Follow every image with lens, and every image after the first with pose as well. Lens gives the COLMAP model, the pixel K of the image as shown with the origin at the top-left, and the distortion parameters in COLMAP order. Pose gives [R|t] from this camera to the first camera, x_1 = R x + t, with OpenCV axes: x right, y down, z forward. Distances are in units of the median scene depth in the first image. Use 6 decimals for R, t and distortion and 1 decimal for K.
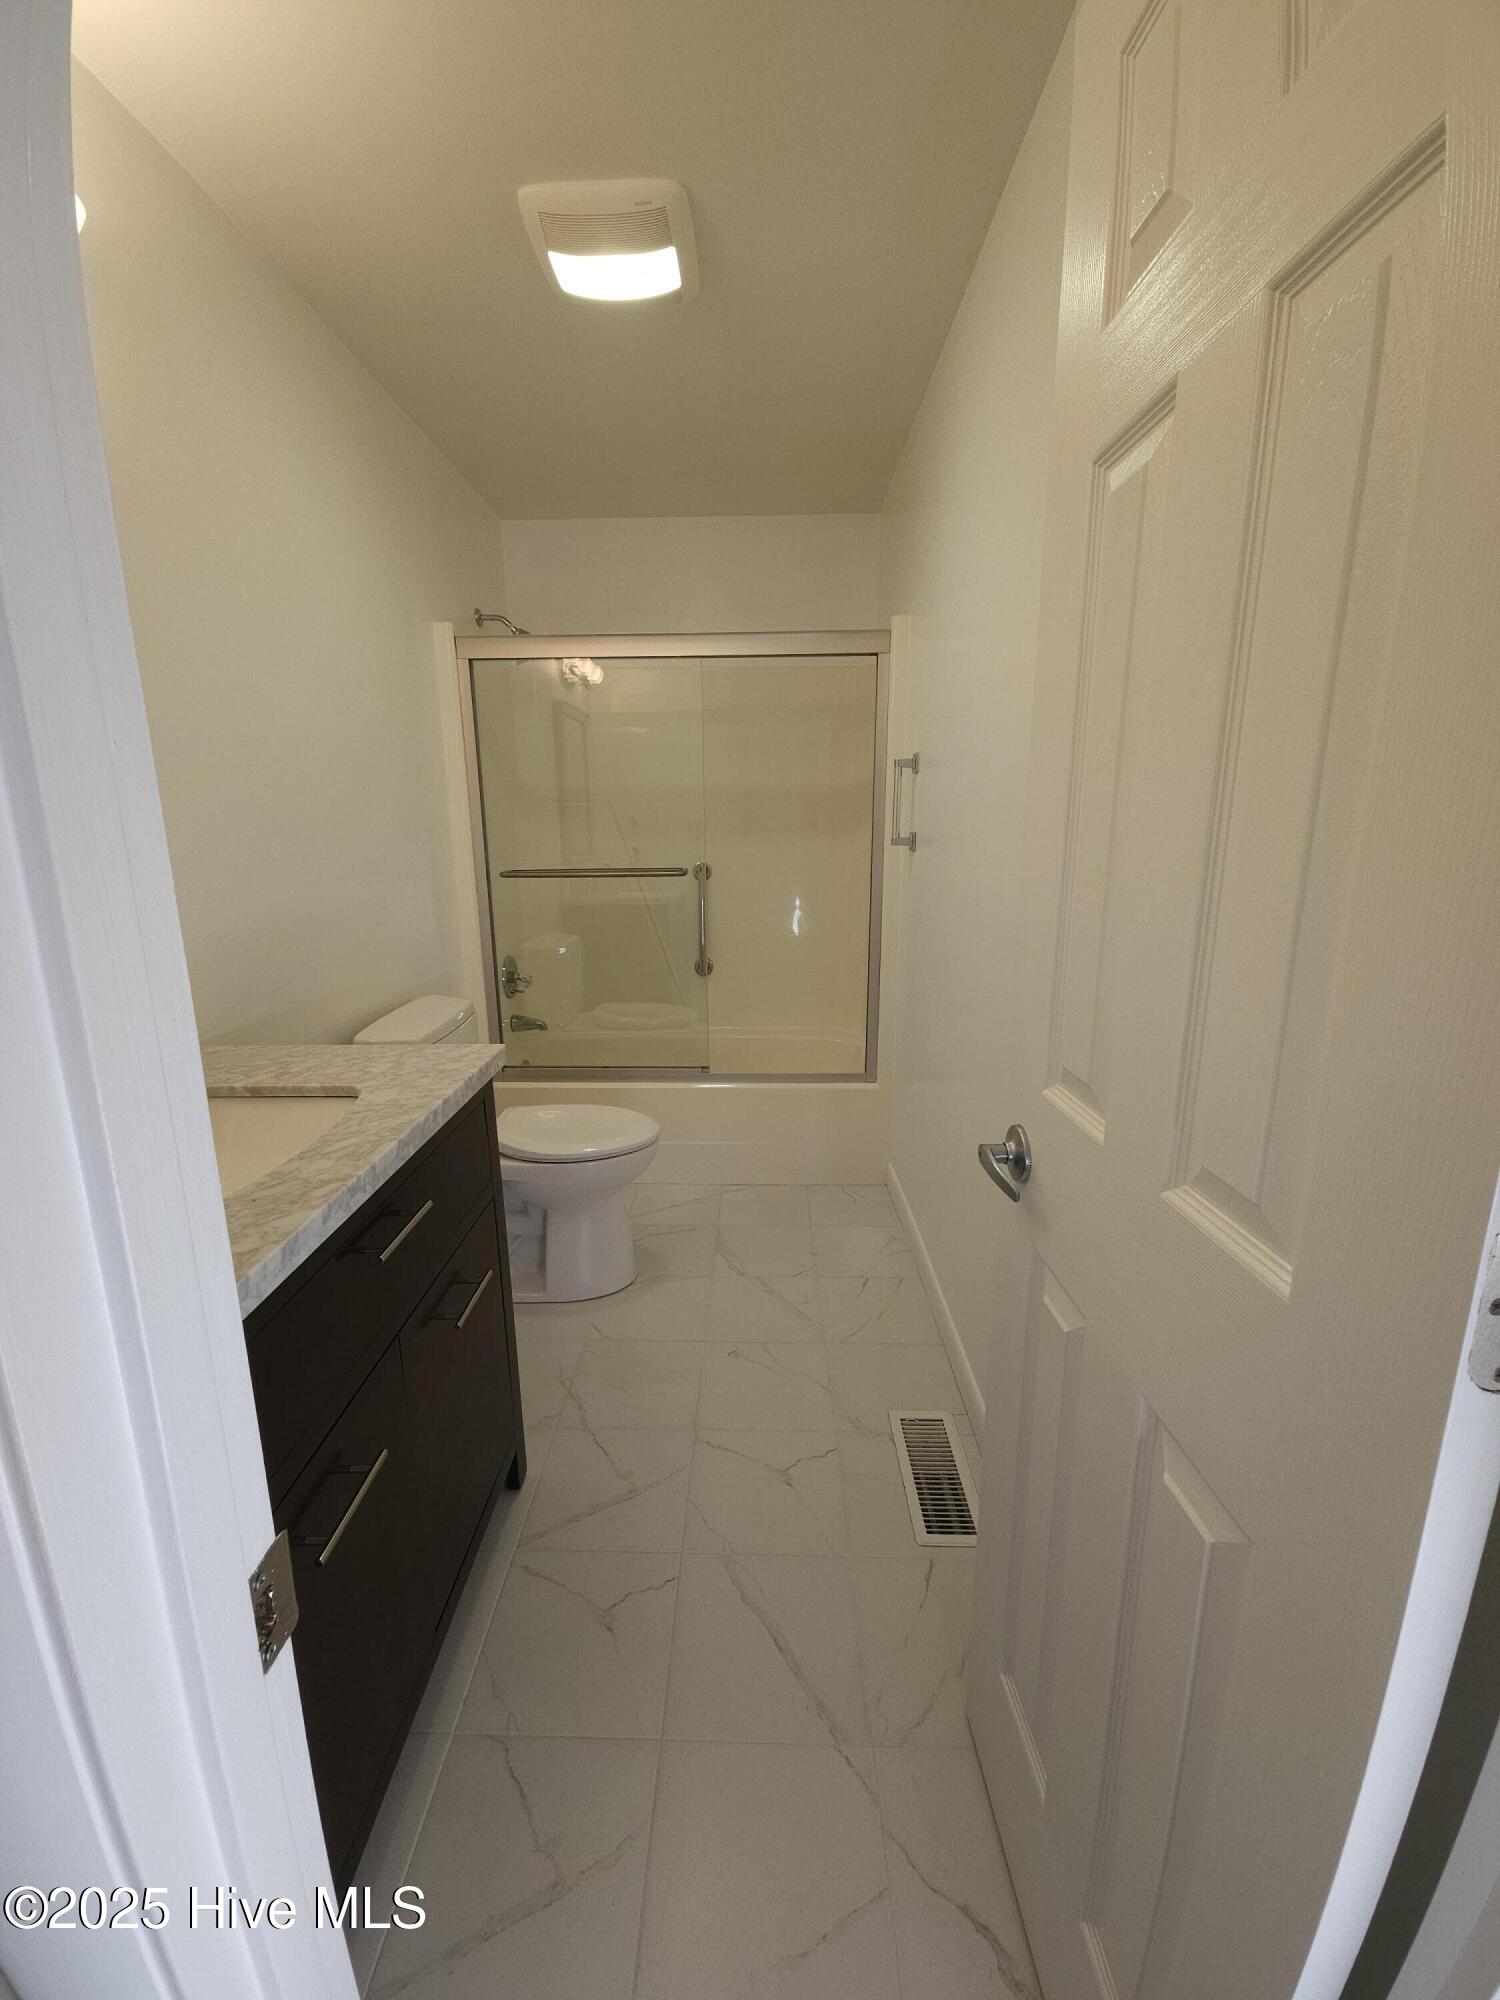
lens RADIAL K [[813.9, 0, 739.9], [0, 813.9, 1002.9], [0, 0, 1]] dist [0.006514, -0.004708]
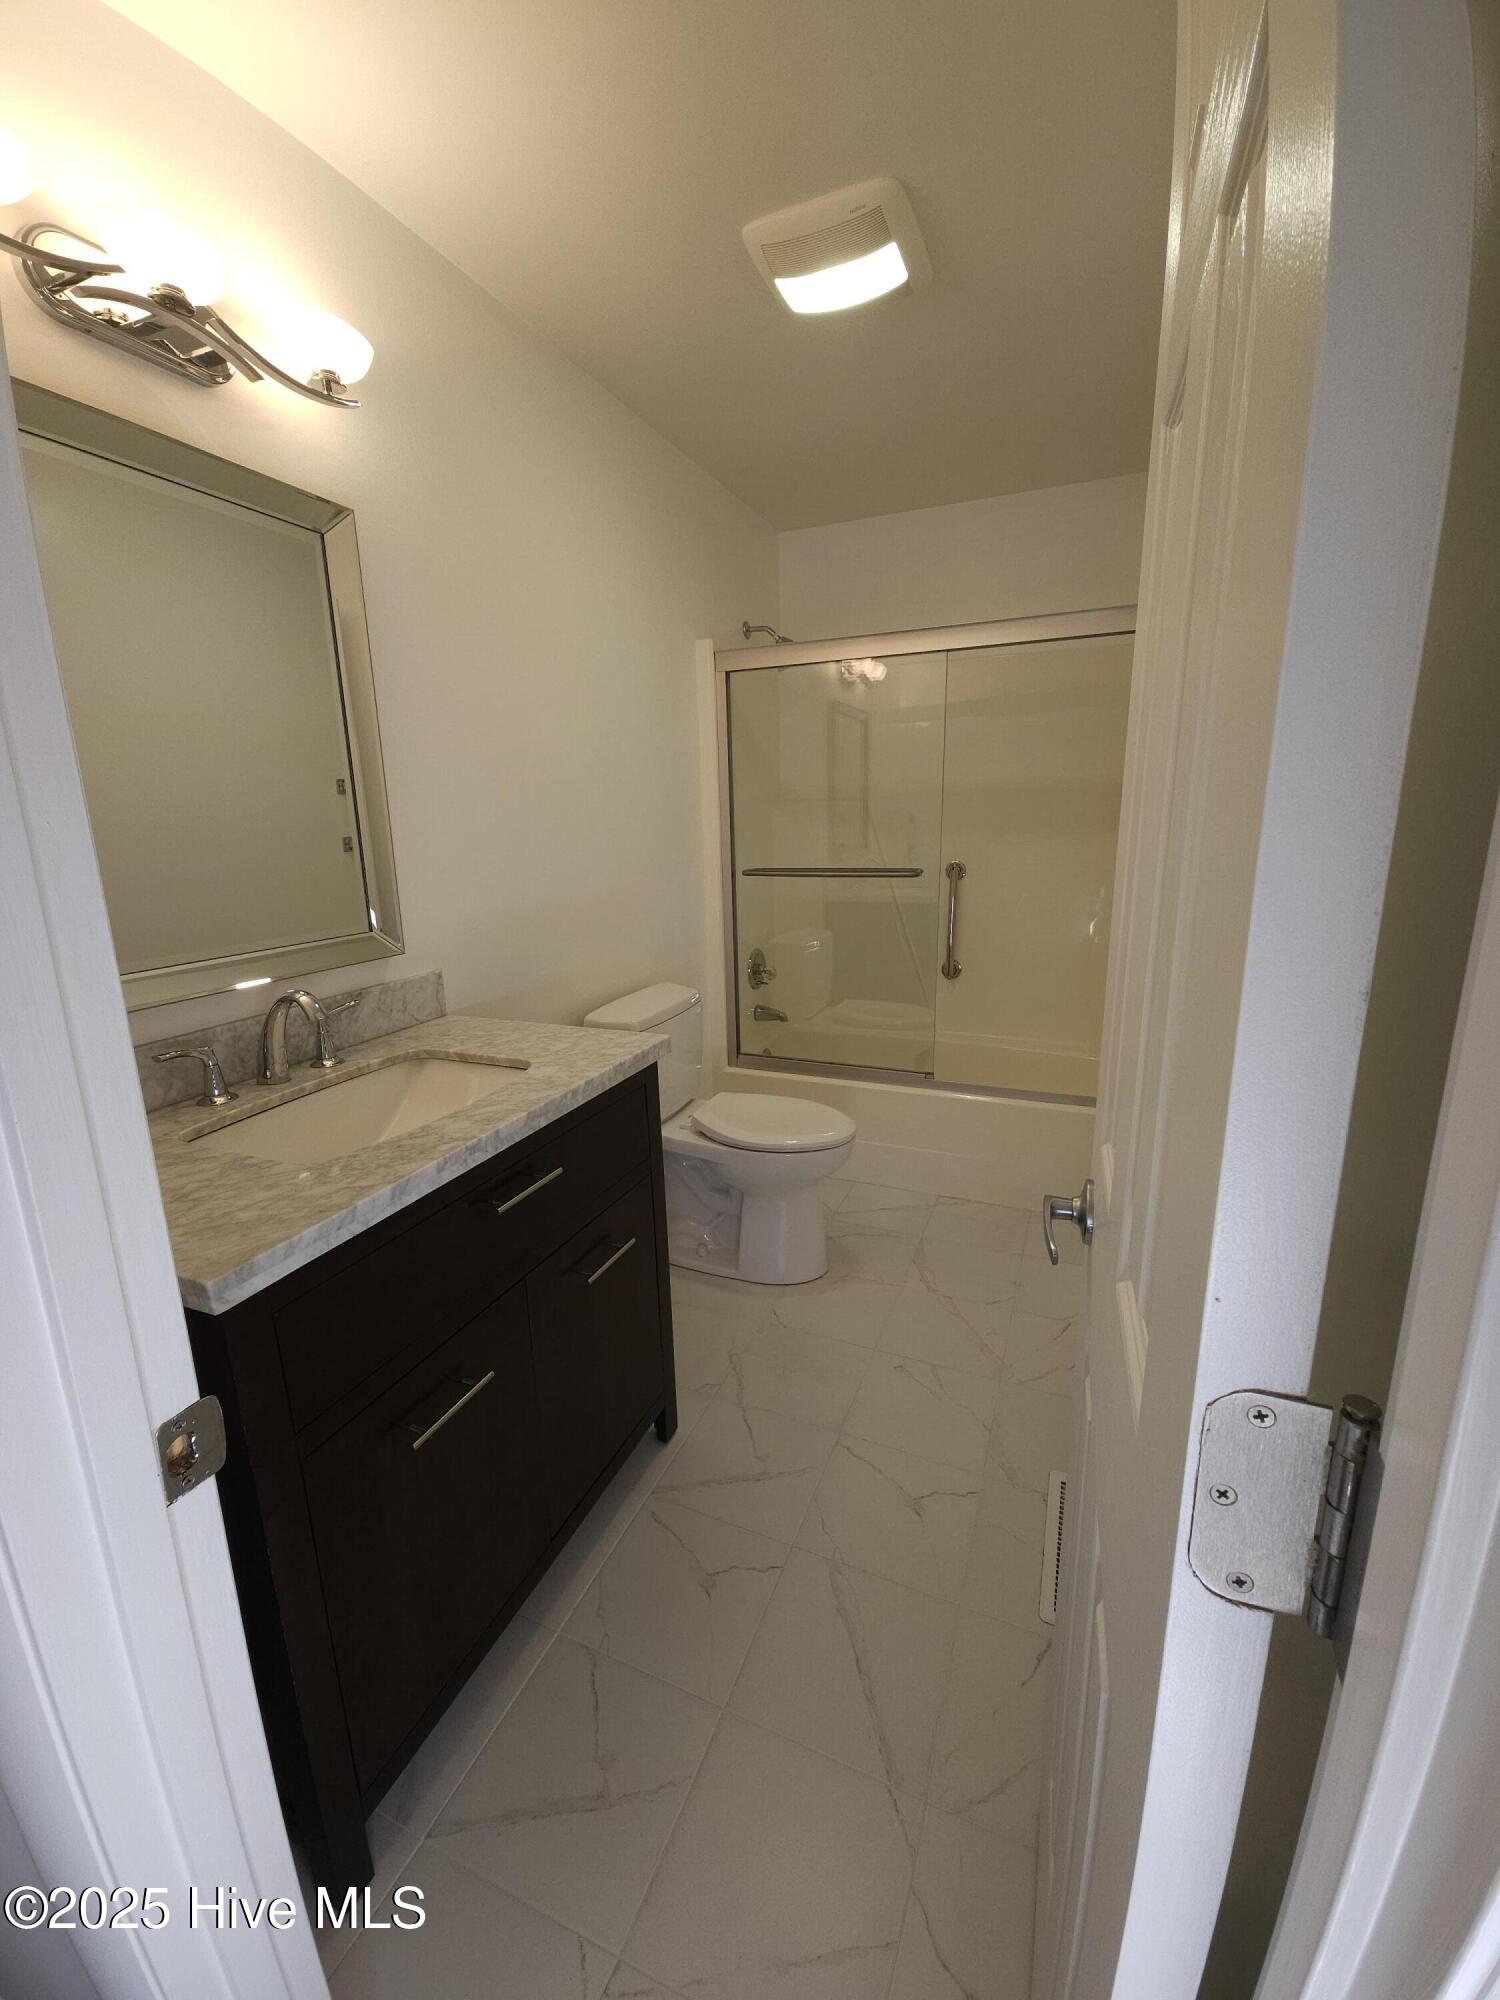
lens RADIAL K [[813.9, 0, 743.8], [0, 813.9, 1002.9], [0, 0, 1]] dist [0.006514, -0.004708]
pose [[0.927269, 0.071495, -0.367505, 0.134415], [-0.067773, 0.997435, 0.023042, -0.016206], [0.368210, 0.003540, 0.929736, 0.016117]]
